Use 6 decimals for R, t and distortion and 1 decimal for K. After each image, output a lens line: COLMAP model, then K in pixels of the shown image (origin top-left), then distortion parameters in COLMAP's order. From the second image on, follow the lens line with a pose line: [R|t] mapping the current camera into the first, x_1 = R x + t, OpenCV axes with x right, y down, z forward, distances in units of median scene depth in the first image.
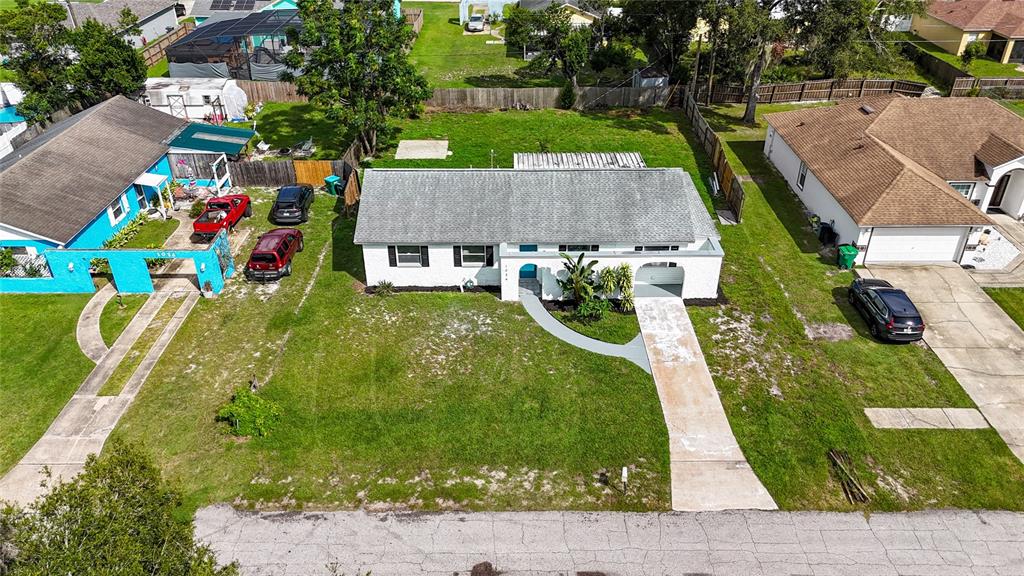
lens RADIAL K [[760.9, 0, 510.0], [0, 760.9, 290.9], [0, 0, 1]] dist [0.082488, -0.044489]
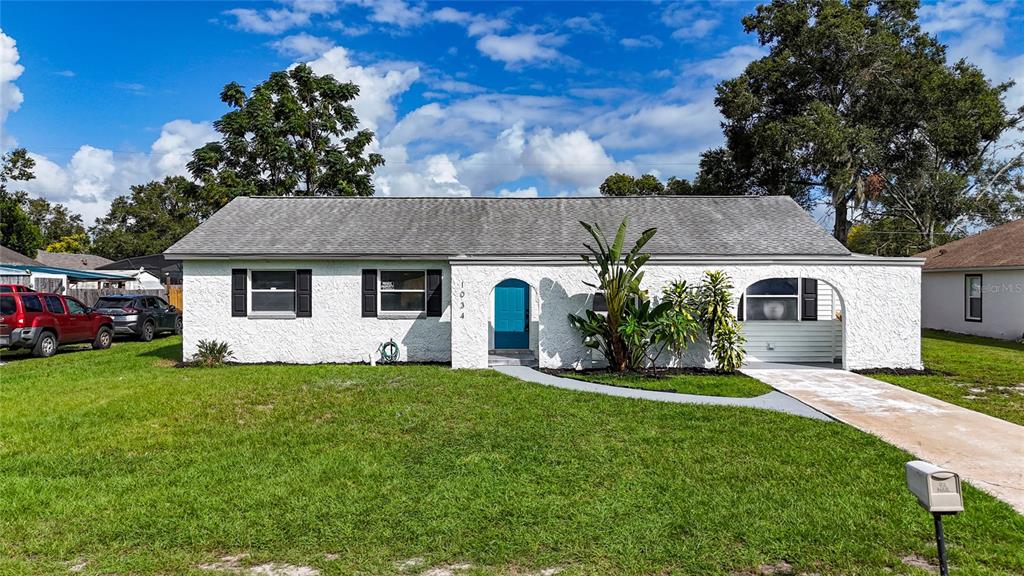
lens RADIAL K [[760.9, 0, 516.1], [0, 760.9, 288.2], [0, 0, 1]] dist [0.082488, -0.044489]
pose [[0.999657, 0.004989, -0.025724, 0.039815], [-0.017455, 0.858958, -0.511749, 0.206018], [0.019543, 0.512022, 0.858750, 0.572772]]
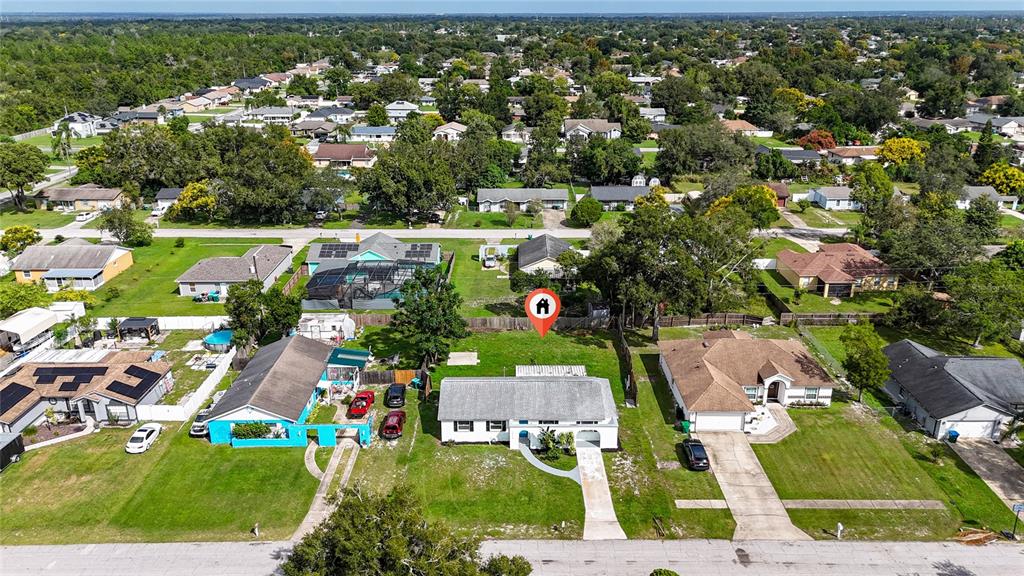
lens RADIAL K [[760.9, 0, 515.0], [0, 760.9, 281.1], [0, 0, 1]] dist [0.082488, -0.044489]
pose [[0.999972, 0.001269, 0.007355, -0.013728], [0.000255, 0.979071, -0.203521, -0.010982], [-0.007459, 0.203517, 0.979043, -1.045038]]
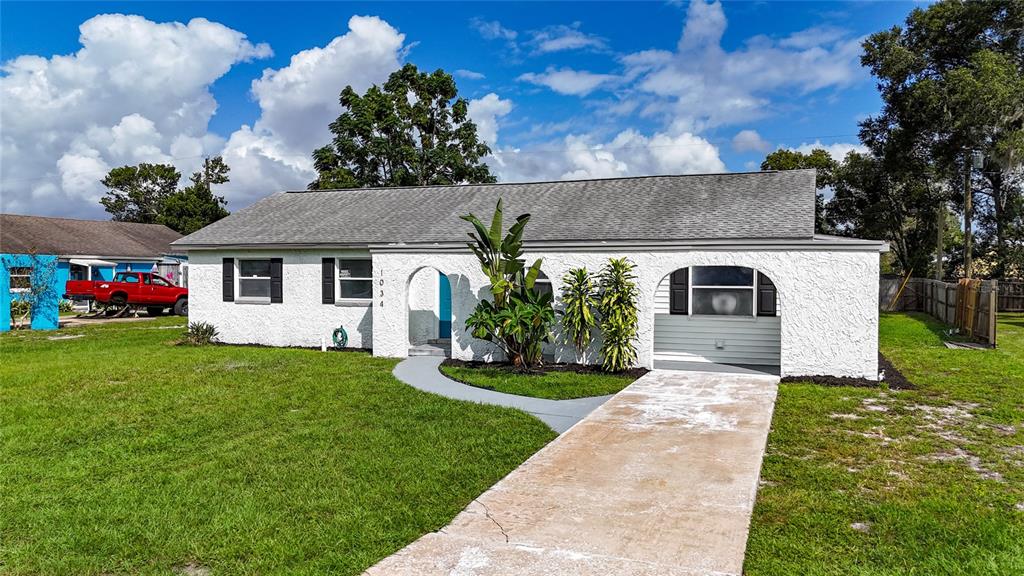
lens RADIAL K [[760.9, 0, 516.9], [0, 760.9, 279.3], [0, 0, 1]] dist [0.082488, -0.044489]
pose [[0.932075, 0.010891, -0.362101, 0.239417], [-0.192972, 0.860859, -0.470832, 0.174361], [0.306590, 0.508727, 0.804487, 0.621472]]
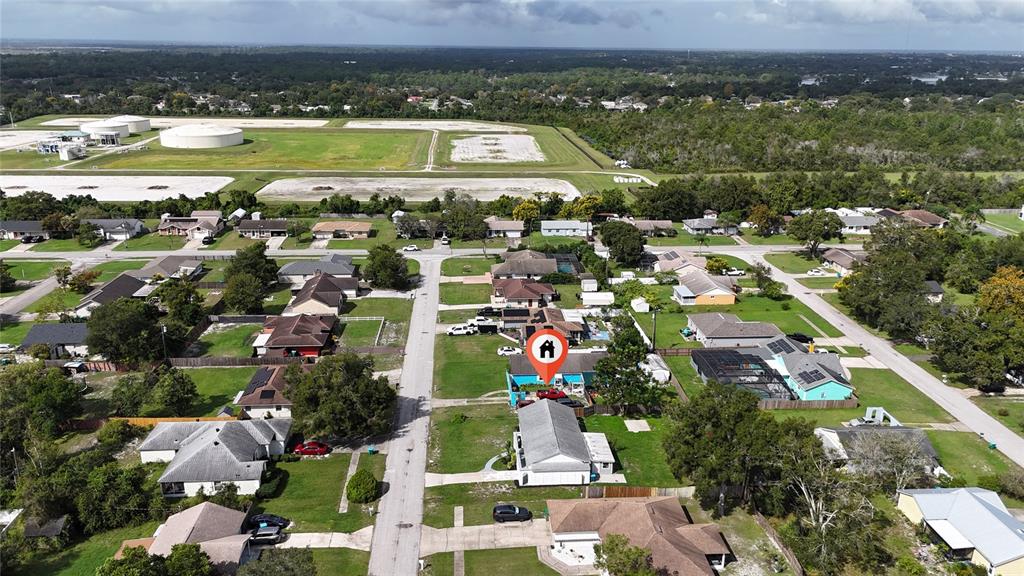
lens RADIAL K [[760.9, 0, 512.4], [0, 760.9, 285.0], [0, 0, 1]] dist [0.082488, -0.044489]
pose [[0.073313, 0.310408, -0.947772, 2.716545], [-0.525817, 0.819544, 0.227738, -1.229031], [0.847432, 0.481659, 0.223301, -0.022700]]
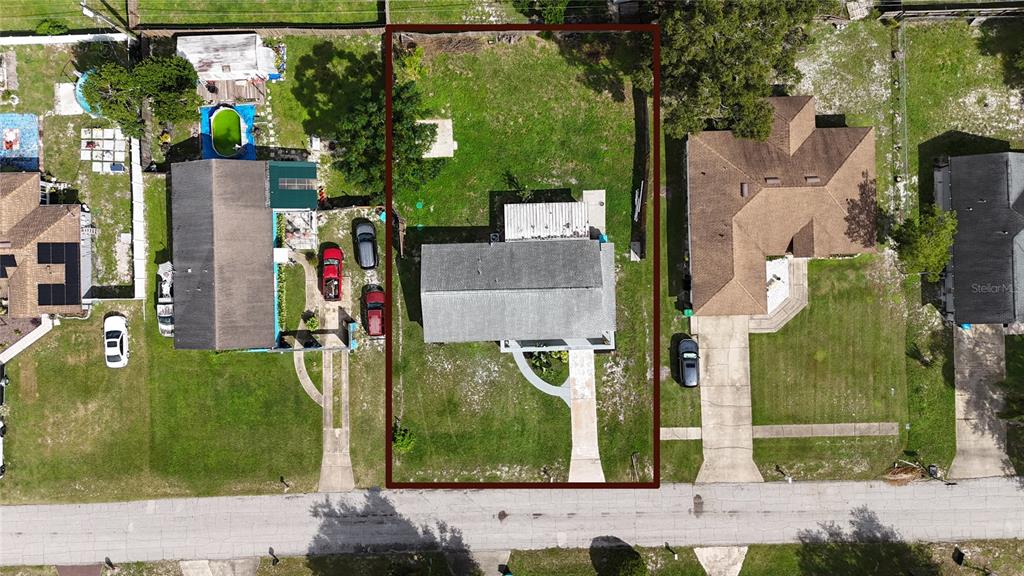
lens RADIAL K [[760.9, 0, 512.6], [0, 760.9, 285.7], [0, 0, 1]] dist [0.082488, -0.044489]
pose [[0.999491, -0.030672, 0.008743, 0.004348], [0.008800, 0.528682, 0.848774, -1.726462], [-0.030656, -0.848266, 0.528683, 0.100619]]
